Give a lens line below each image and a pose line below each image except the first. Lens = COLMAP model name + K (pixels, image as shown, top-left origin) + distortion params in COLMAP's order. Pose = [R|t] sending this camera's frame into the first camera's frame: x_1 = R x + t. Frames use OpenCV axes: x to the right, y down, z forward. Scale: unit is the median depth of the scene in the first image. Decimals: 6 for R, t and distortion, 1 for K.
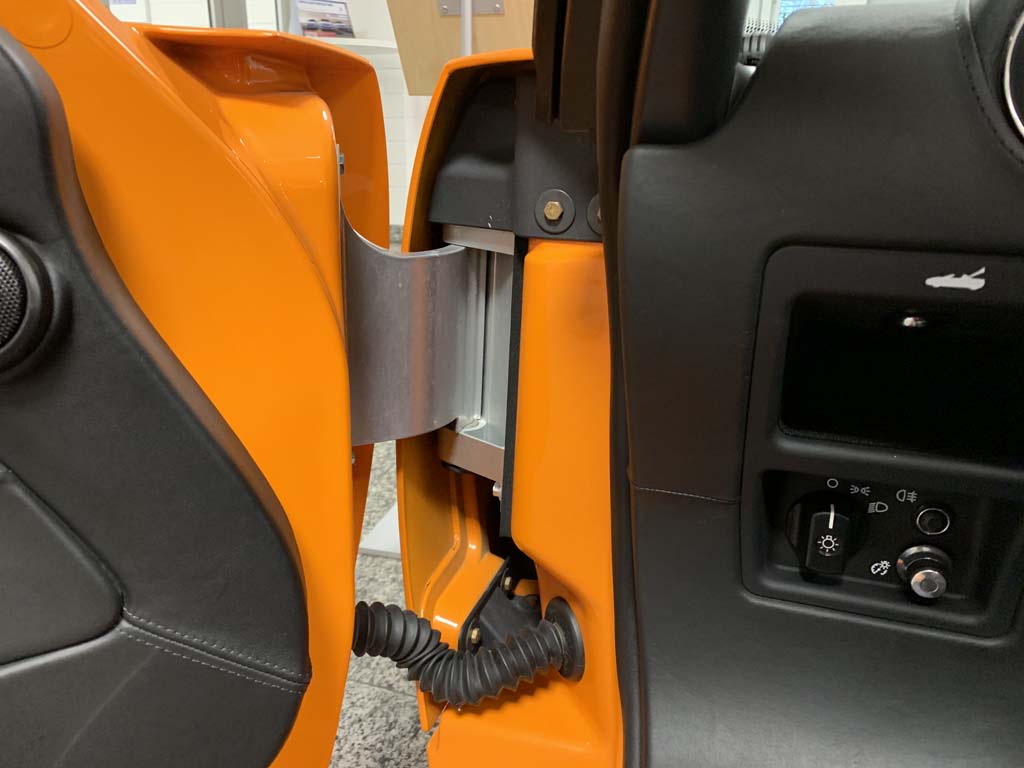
lens RADIAL K [[784.5, 0, 509.6], [0, 784.5, 381.9], [0, 0, 1]] dist [-0.001142, 0.005554]
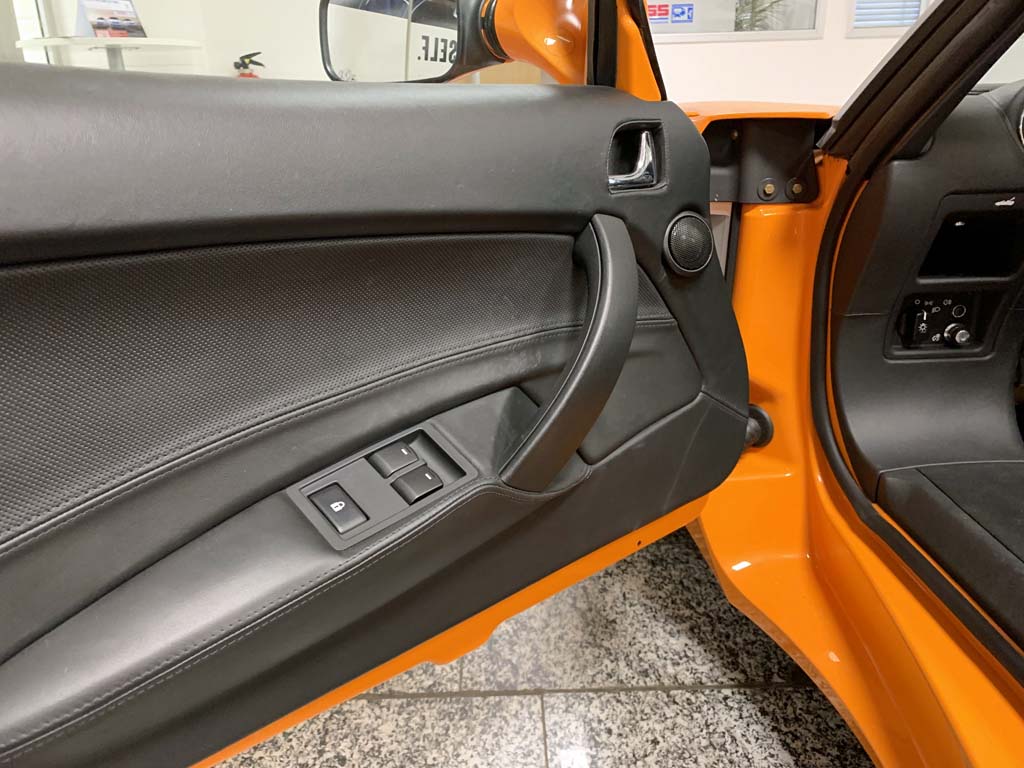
lens RADIAL K [[784.5, 0, 509.6], [0, 784.5, 381.9], [0, 0, 1]] dist [-0.001142, 0.005554]
pose [[0.936456, -0.146799, 0.318592, -1.402702], [0.139521, 0.989165, 0.045678, 0.087843], [-0.321845, 0.001675, 0.946791, -0.734660]]
